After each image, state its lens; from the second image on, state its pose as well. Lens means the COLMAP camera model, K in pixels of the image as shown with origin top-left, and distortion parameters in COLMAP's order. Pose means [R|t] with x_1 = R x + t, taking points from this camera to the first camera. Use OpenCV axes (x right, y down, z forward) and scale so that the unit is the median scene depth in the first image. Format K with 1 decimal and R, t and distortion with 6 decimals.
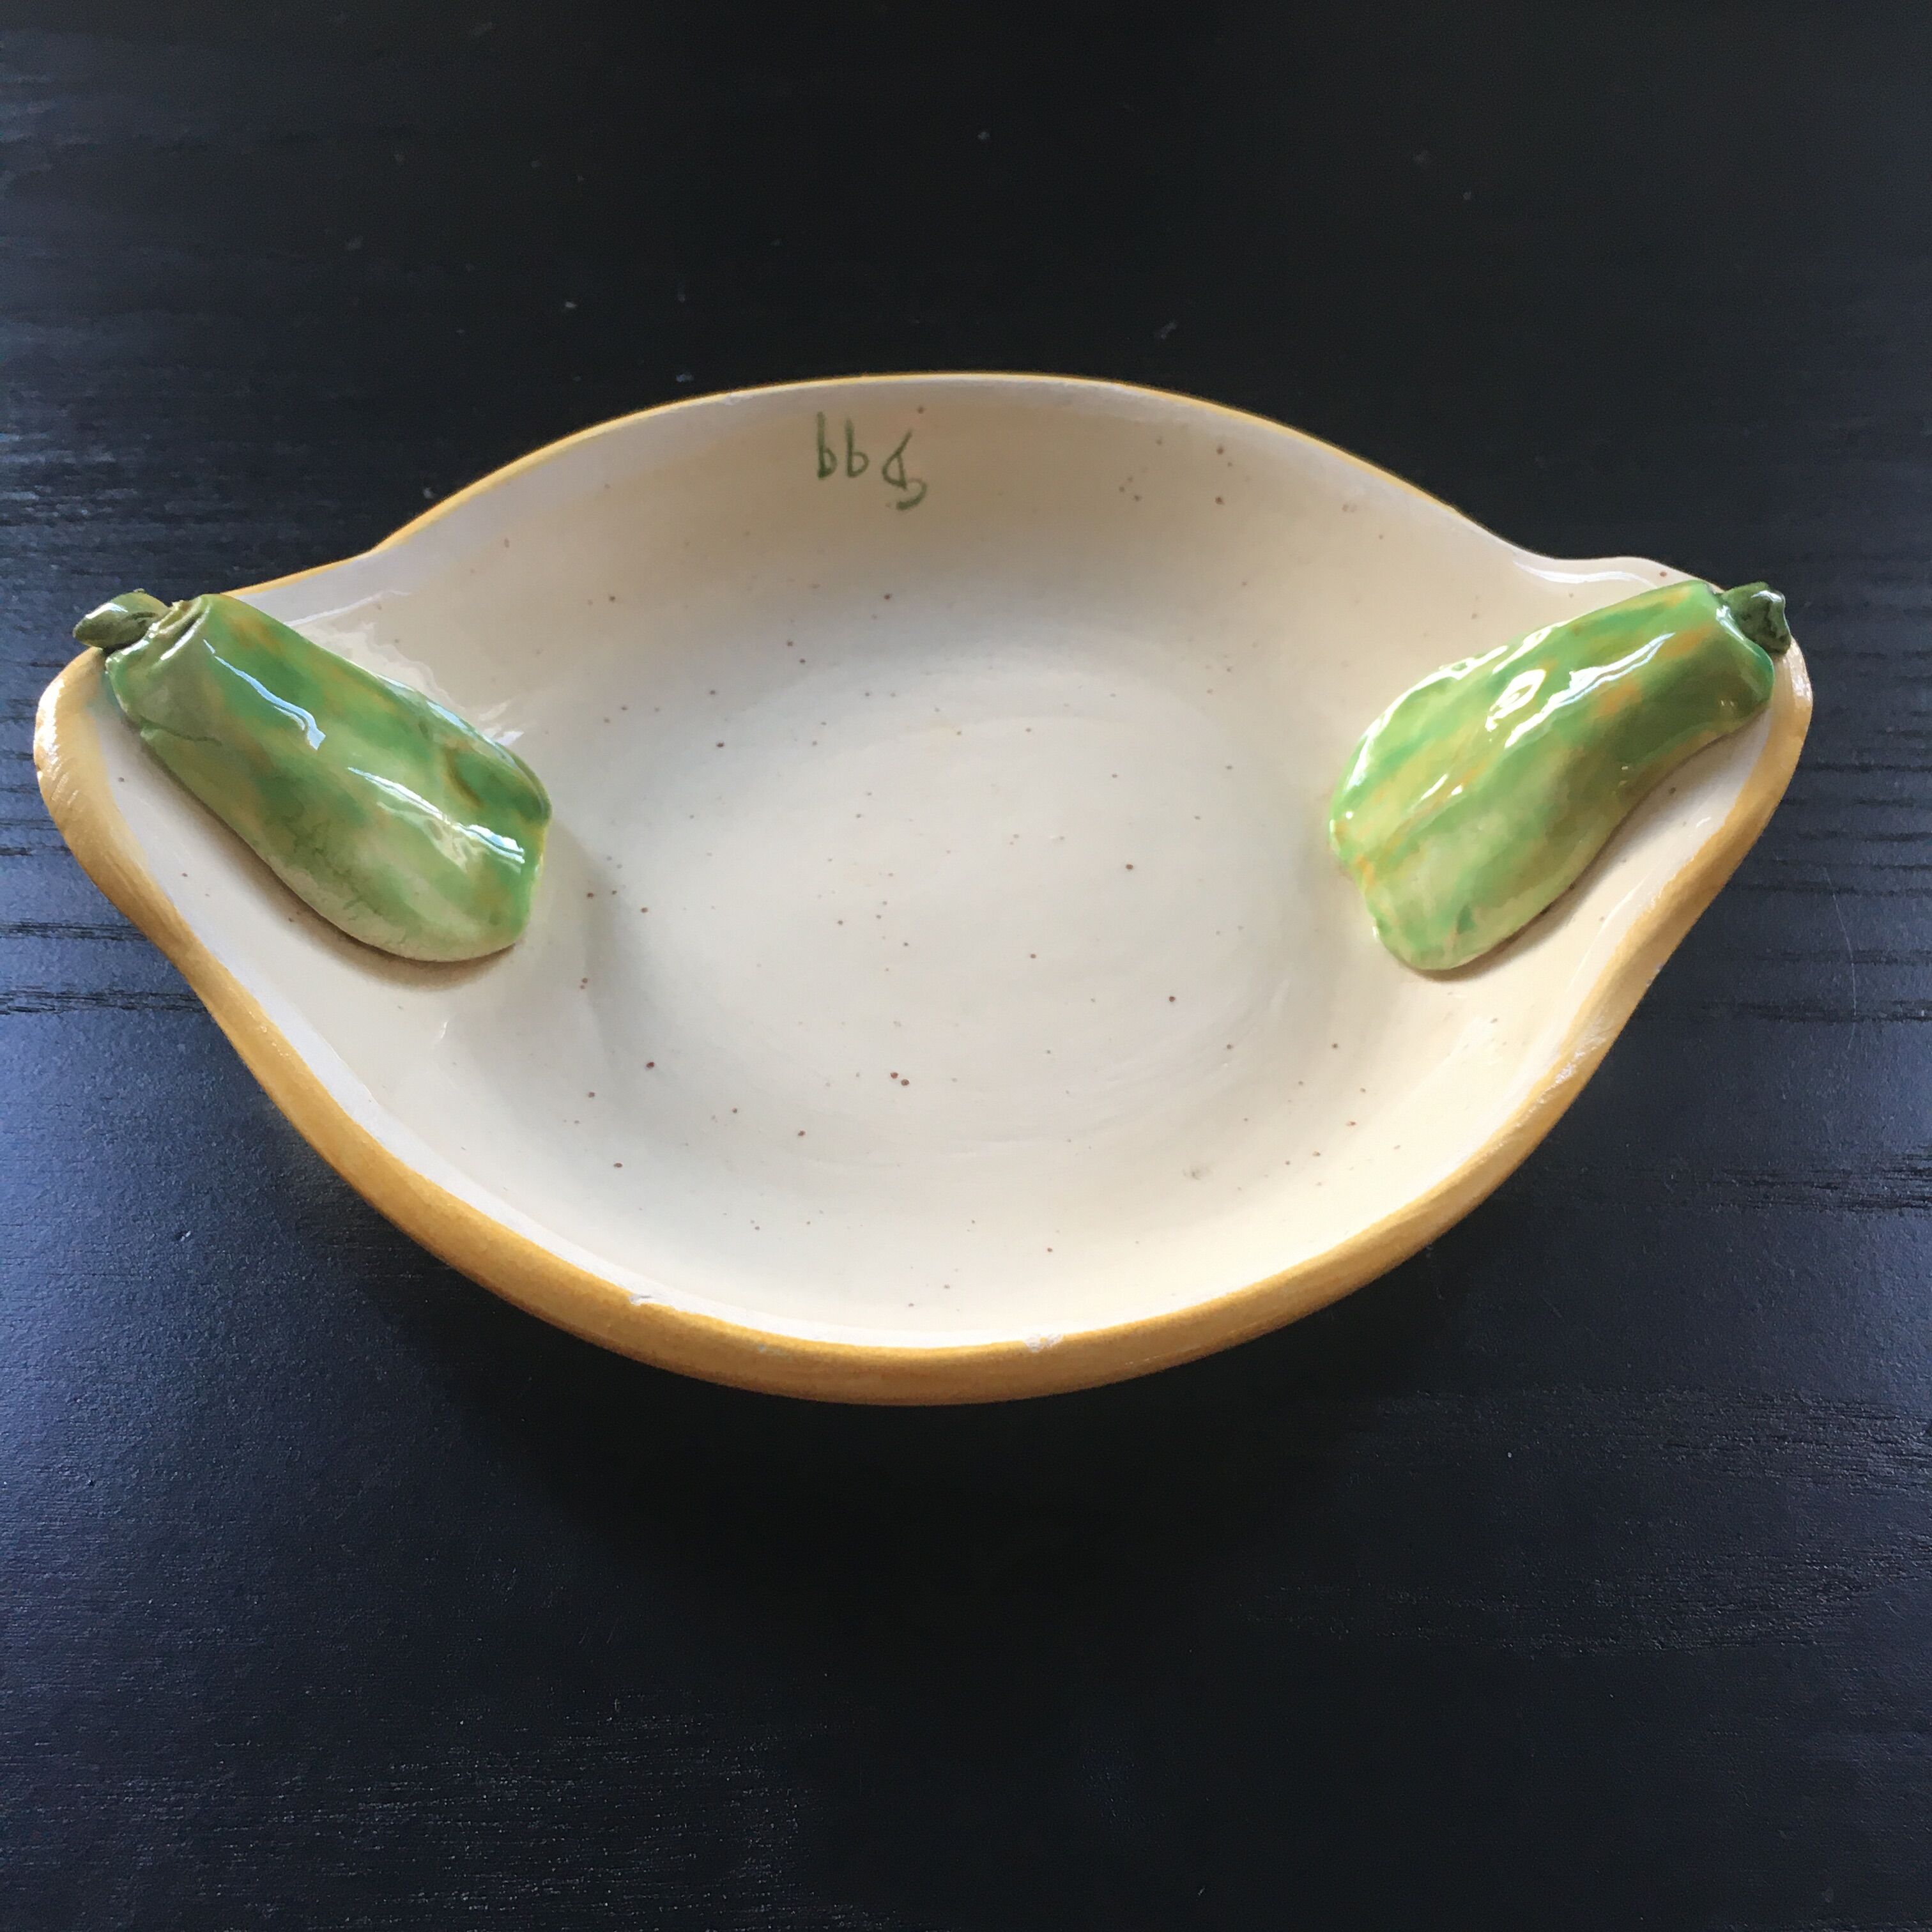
lens RADIAL K [[2329.0, 0, 979.0], [0, 2329.0, 955.3], [0, 0, 1]] dist [0.021390, 0.000000]
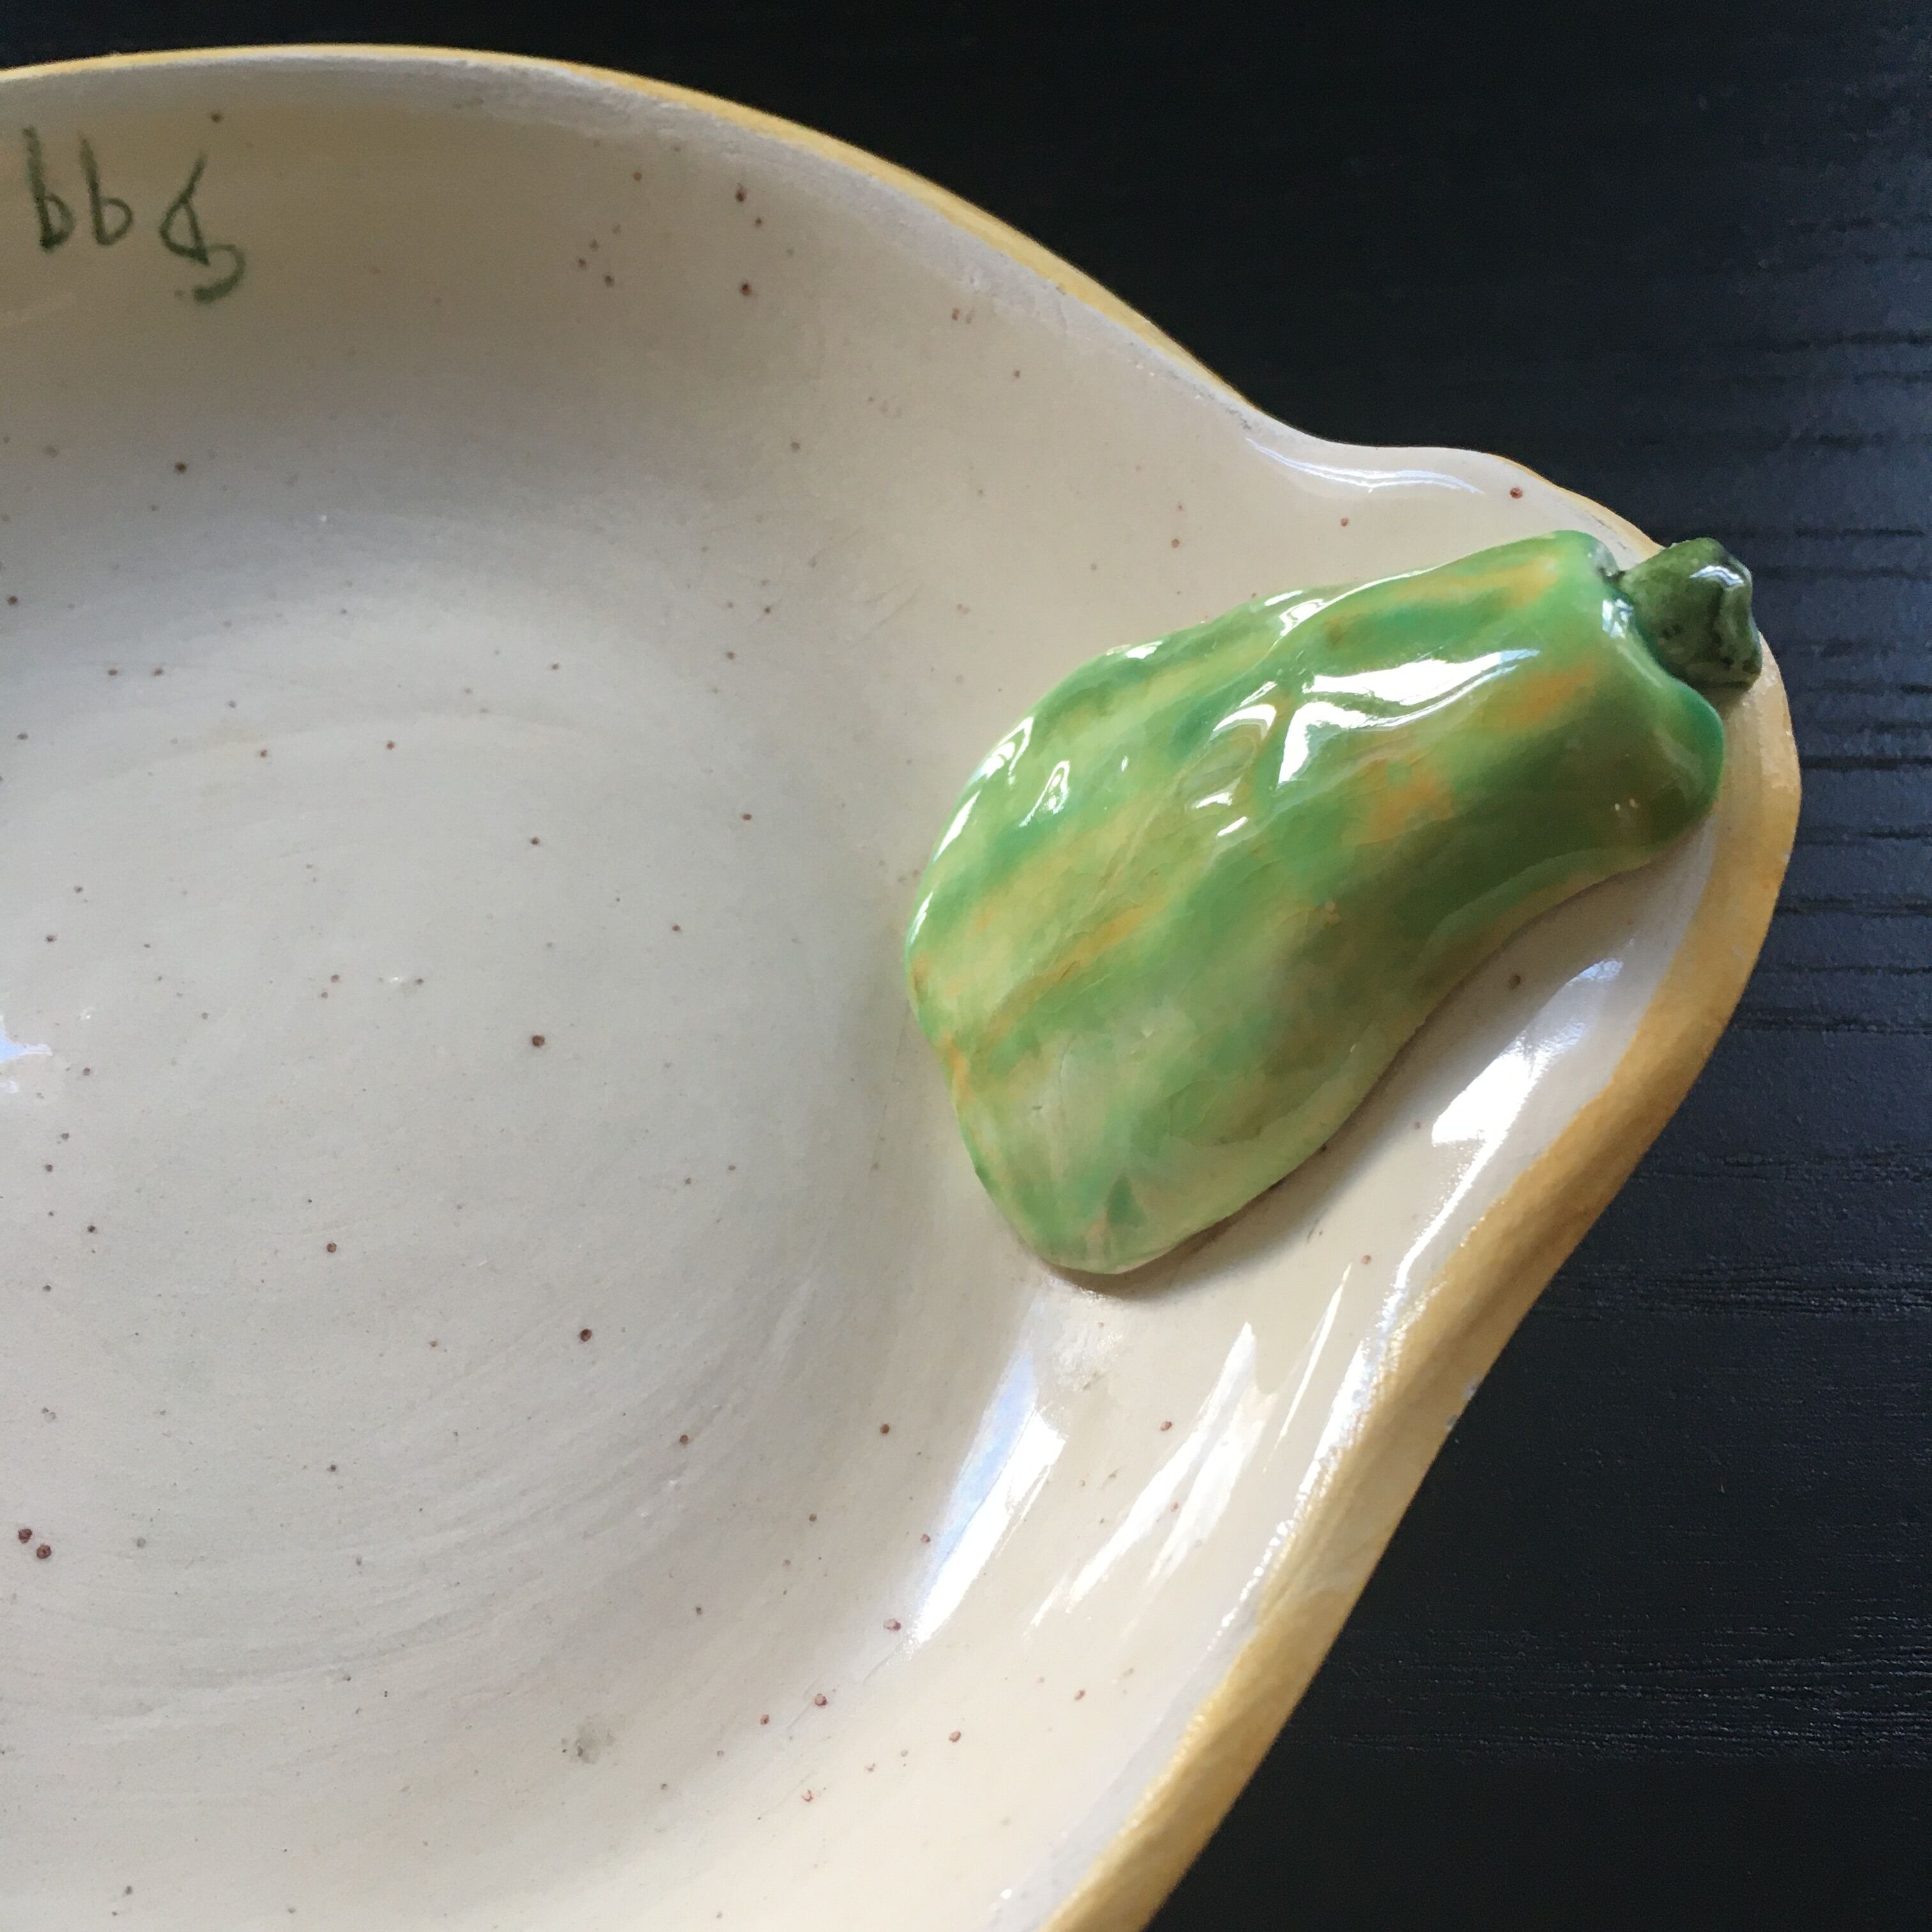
lens RADIAL K [[2329.0, 0, 1005.3], [0, 2329.0, 952.4], [0, 0, 1]] dist [0.021390, 0.000000]
pose [[0.999295, -0.029866, 0.022745, 0.167393], [0.025172, 0.982558, 0.184243, -0.160803], [-0.027851, -0.183540, 0.982618, 0.486742]]
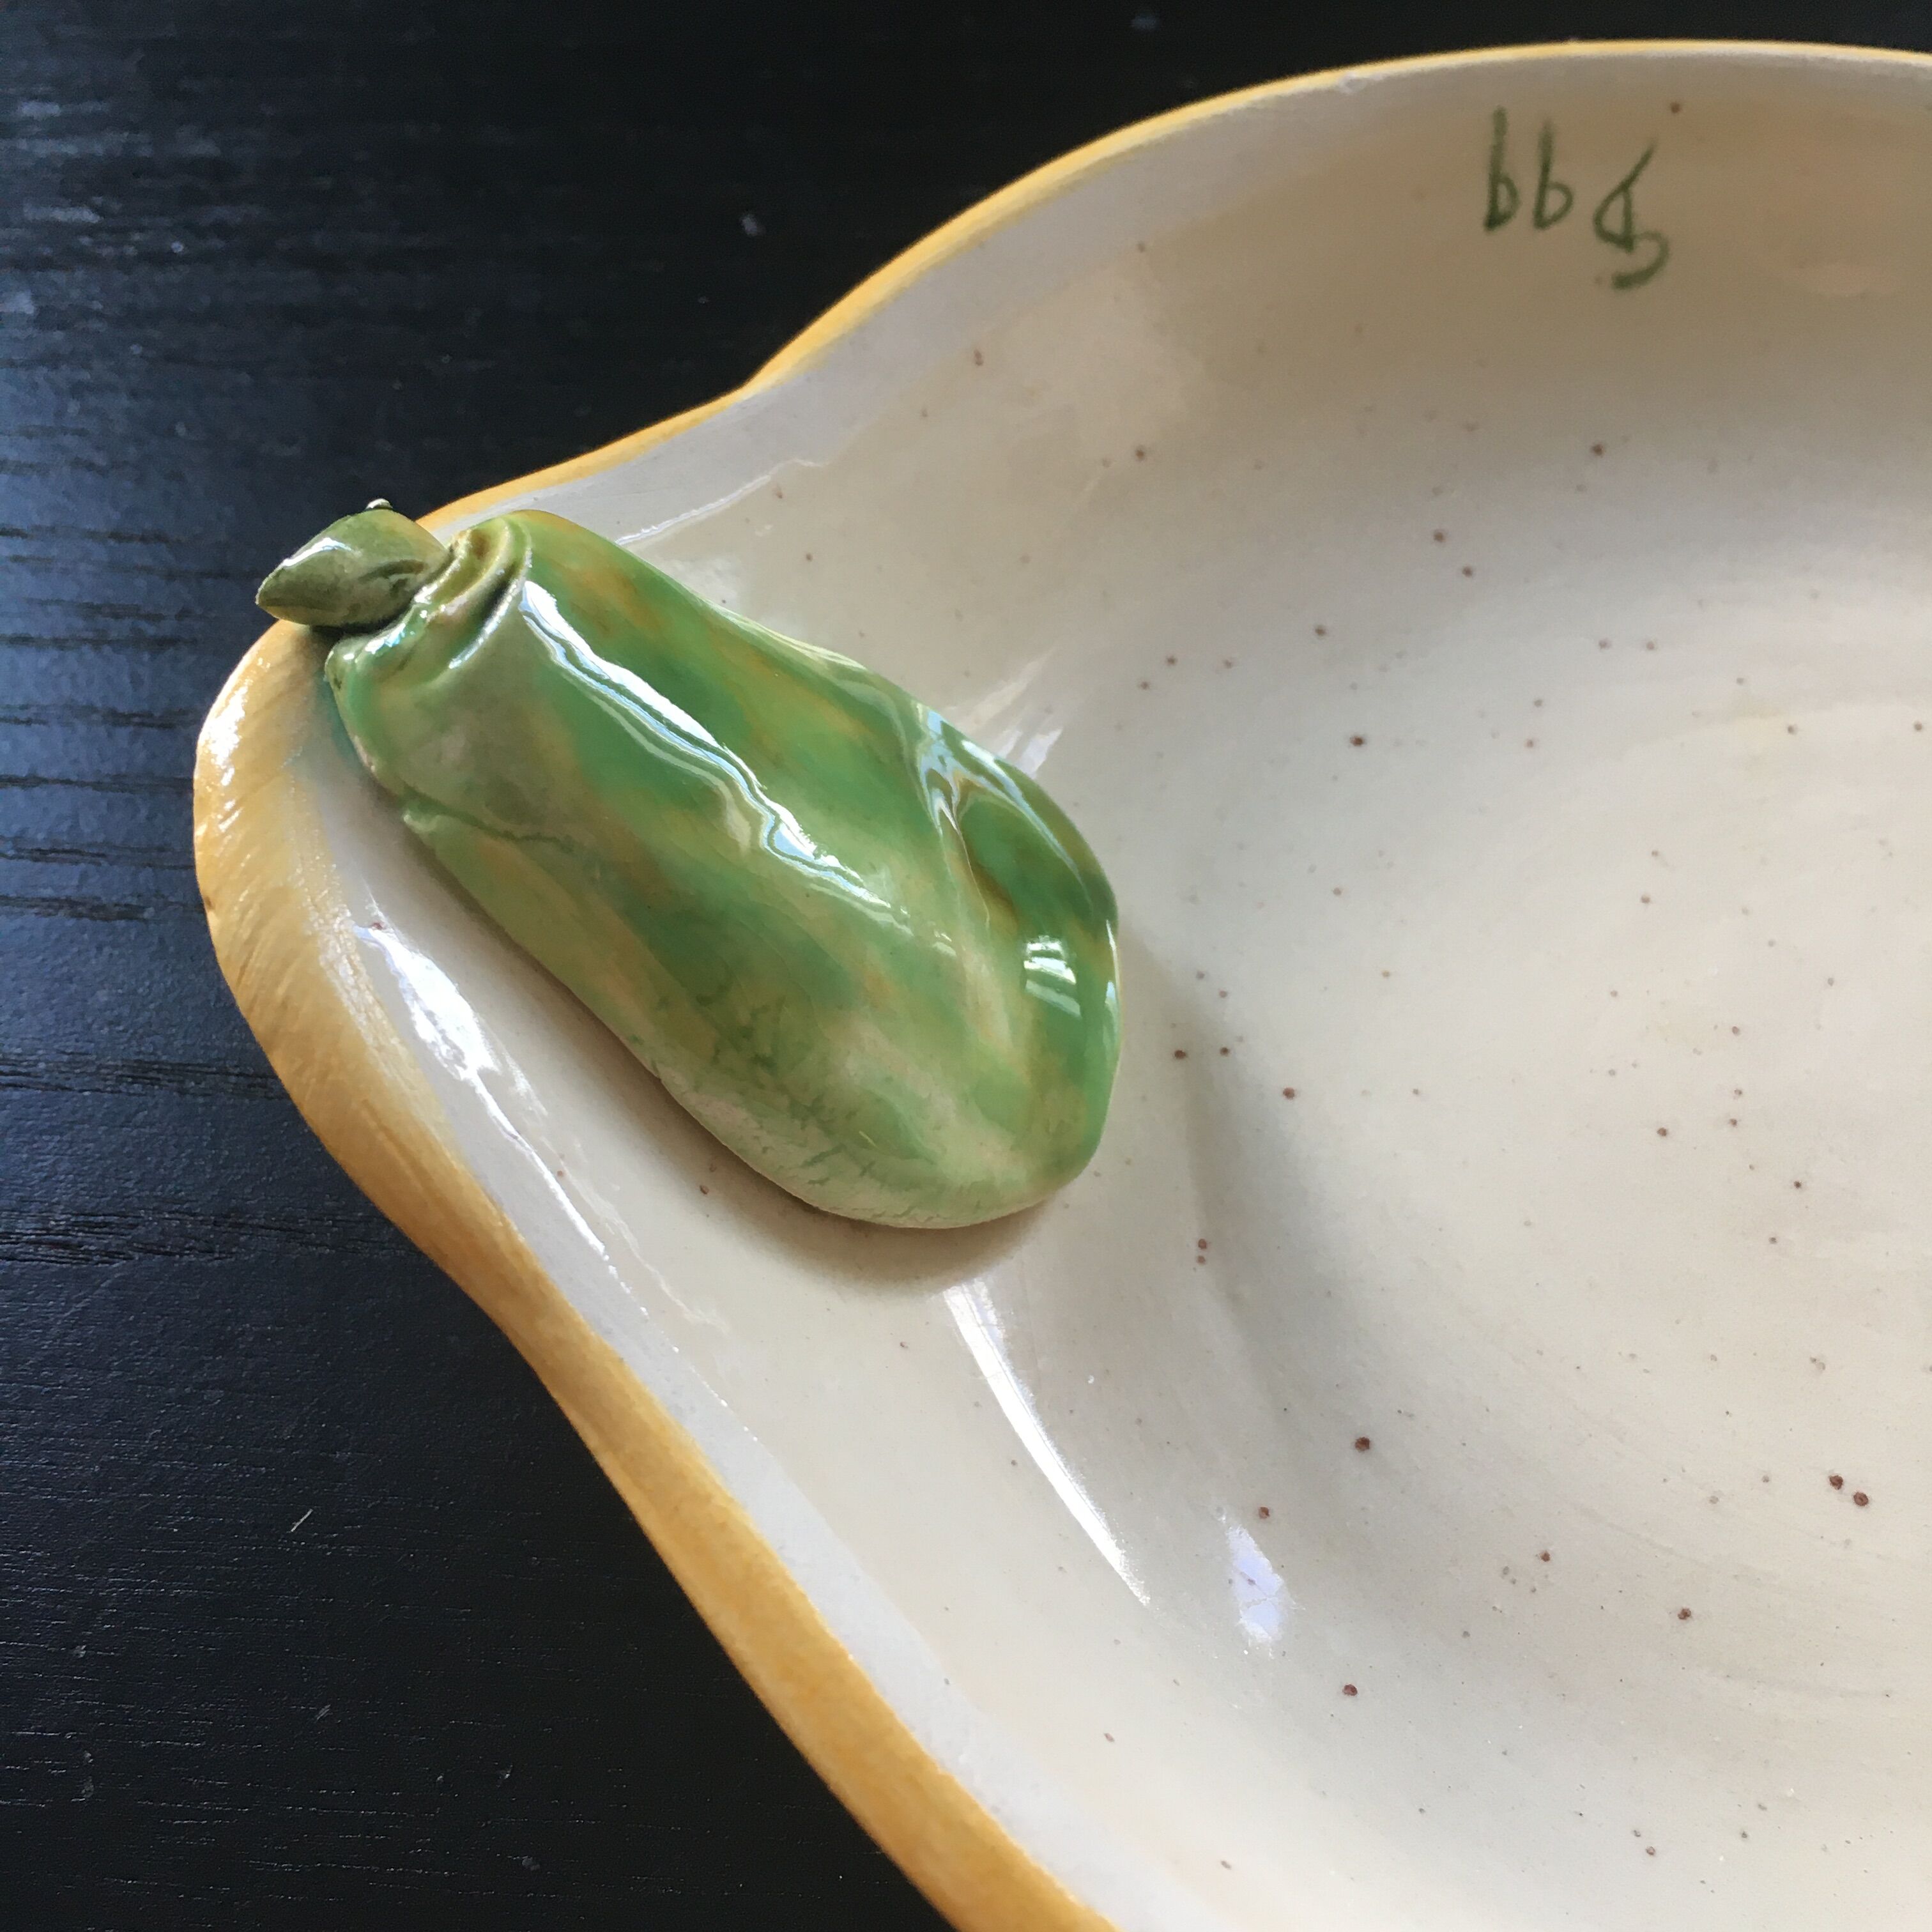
lens RADIAL K [[2329.0, 0, 929.4], [0, 2329.0, 959.4], [0, 0, 1]] dist [0.021390, 0.000000]
pose [[0.999740, 0.022664, -0.002578, -0.232469], [-0.021944, 0.986445, 0.162615, -0.139929], [0.006228, -0.162517, 0.986686, 0.481299]]
